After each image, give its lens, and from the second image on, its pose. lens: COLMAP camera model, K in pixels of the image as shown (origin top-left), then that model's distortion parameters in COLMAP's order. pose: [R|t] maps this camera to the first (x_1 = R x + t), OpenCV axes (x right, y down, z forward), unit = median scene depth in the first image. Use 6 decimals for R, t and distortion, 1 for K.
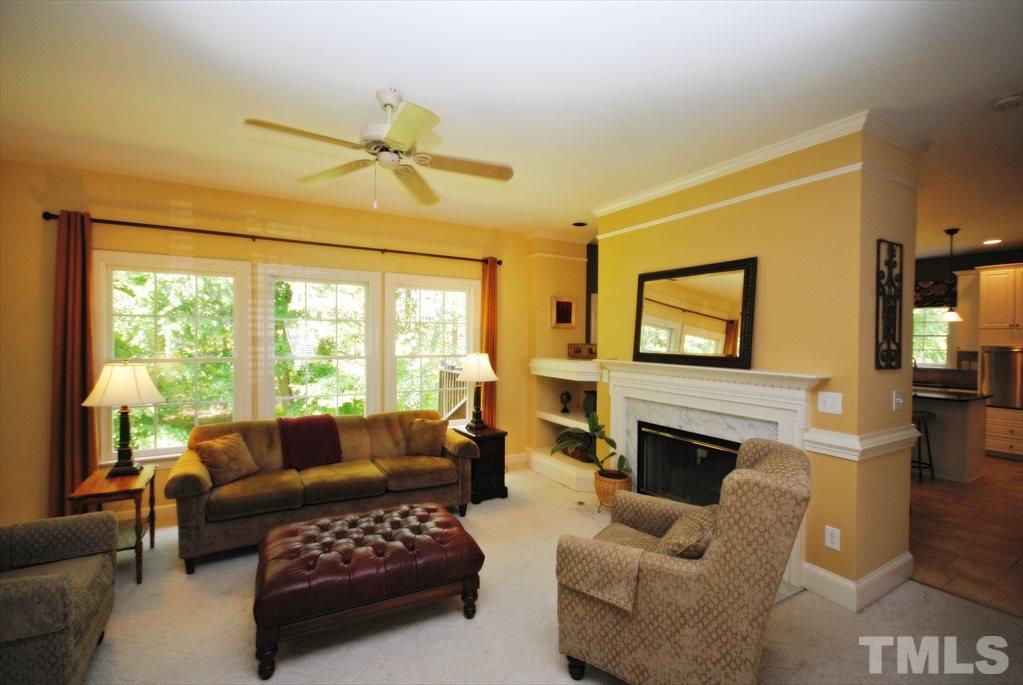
lens RADIAL K [[453.3, 0, 514.2], [0, 453.3, 343.4], [0, 0, 1]] dist [0.003768, -0.000406]
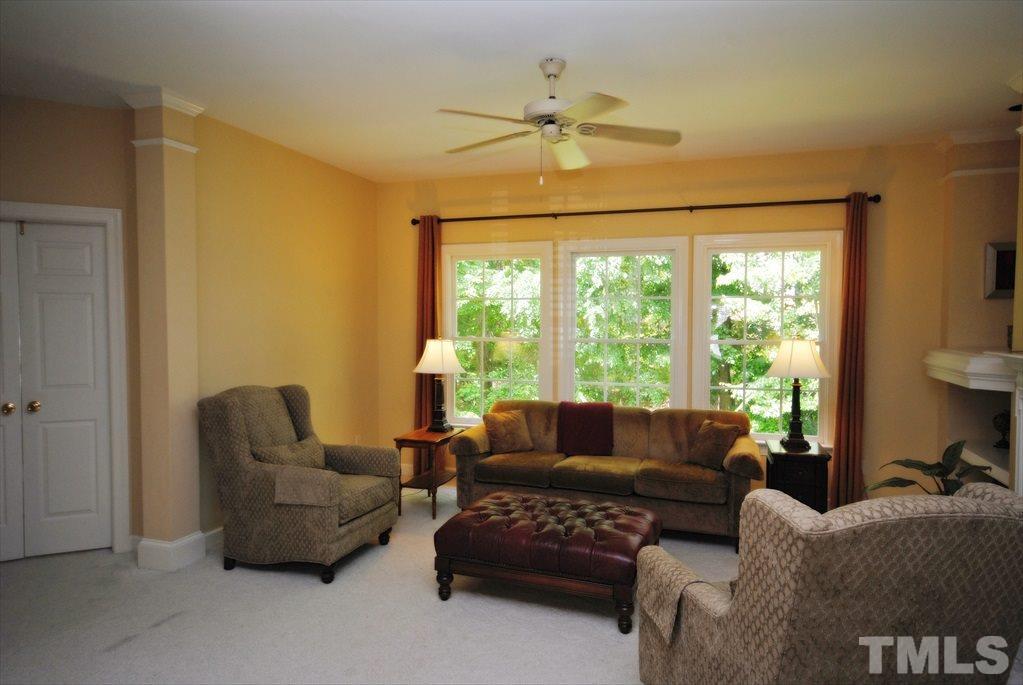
lens RADIAL K [[644.6, 0, 511.5], [0, 644.6, 342.5], [0, 0, 1]] dist [0.025800, -0.000372]
pose [[0.663026, 0.020752, -0.748309, 0.452688], [-0.007594, 0.999751, 0.020996, 0.012820], [0.748558, -0.008238, 0.663018, 0.008476]]
